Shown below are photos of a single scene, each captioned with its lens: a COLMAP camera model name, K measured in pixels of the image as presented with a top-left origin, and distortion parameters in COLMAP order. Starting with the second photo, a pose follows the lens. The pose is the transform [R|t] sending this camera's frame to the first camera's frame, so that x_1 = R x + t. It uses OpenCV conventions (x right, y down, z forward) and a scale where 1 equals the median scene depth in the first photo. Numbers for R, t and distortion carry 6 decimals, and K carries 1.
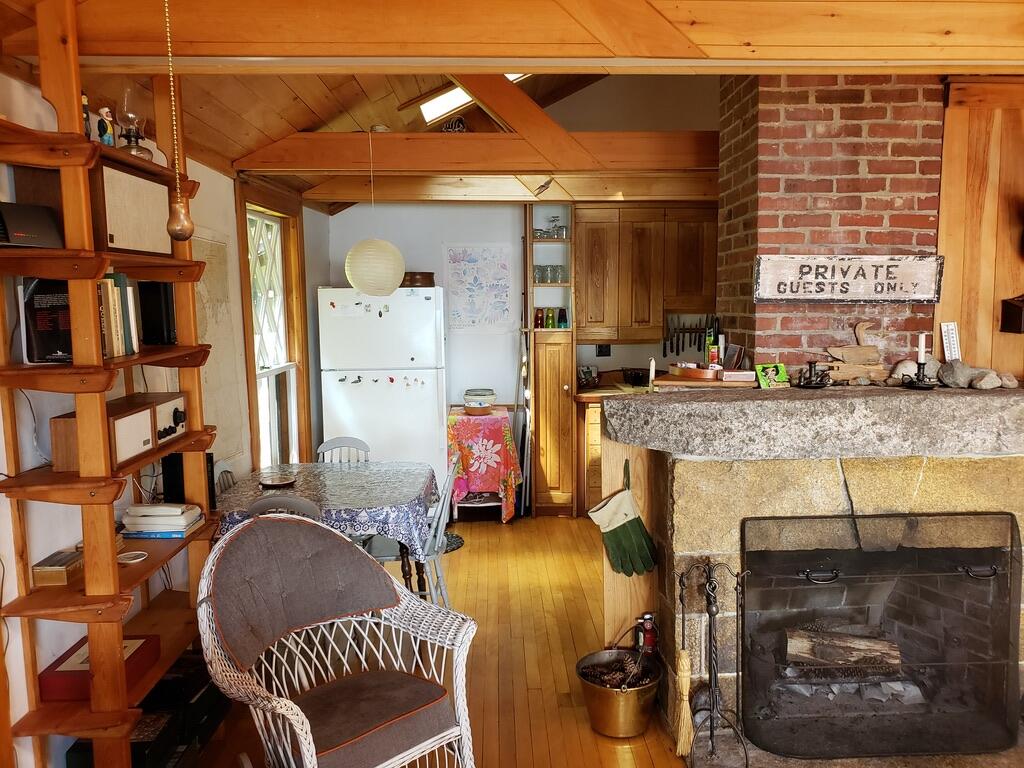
lens RADIAL K [[785.7, 0, 499.5], [0, 785.7, 408.4], [0, 0, 1]] dist [-0.000164, -0.002403]
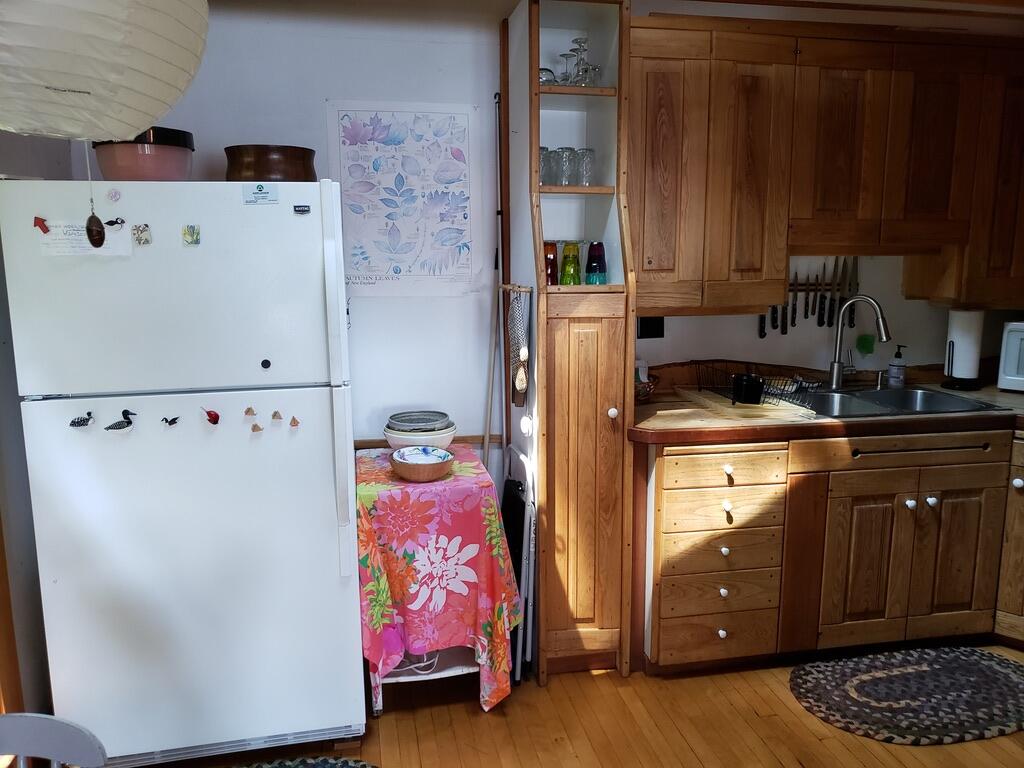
lens RADIAL K [[781.0, 0, 512.0], [0, 781.0, 384.0], [0, 0, 1]] dist [-0.010981, -0.006297]
pose [[0.981856, -0.027393, 0.187639, -0.058904], [0.021353, 0.999189, 0.034132, -0.059616], [-0.188422, -0.029506, 0.981645, 0.551475]]
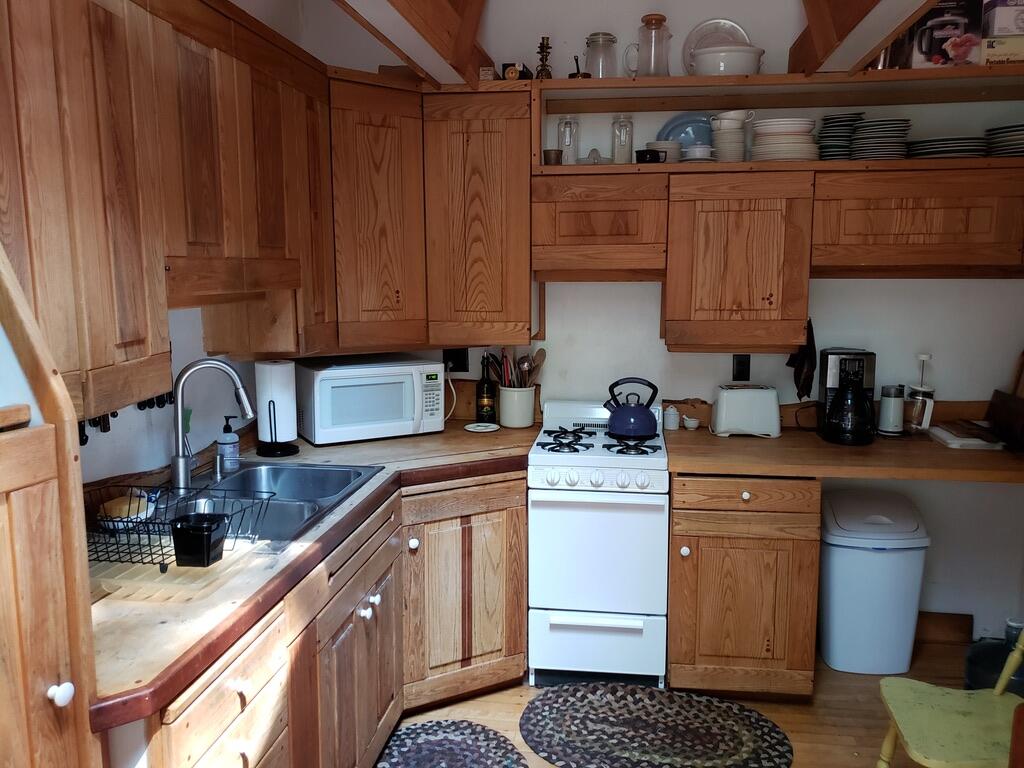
lens RADIAL K [[781.0, 0, 512.0], [0, 781.0, 384.0], [0, 0, 1]] dist [-0.010981, -0.006297]
pose [[0.116946, -0.140486, 0.983152, -0.088487], [0.137051, 0.982756, 0.124128, -0.113519], [-0.983637, 0.120225, 0.134183, 0.836158]]
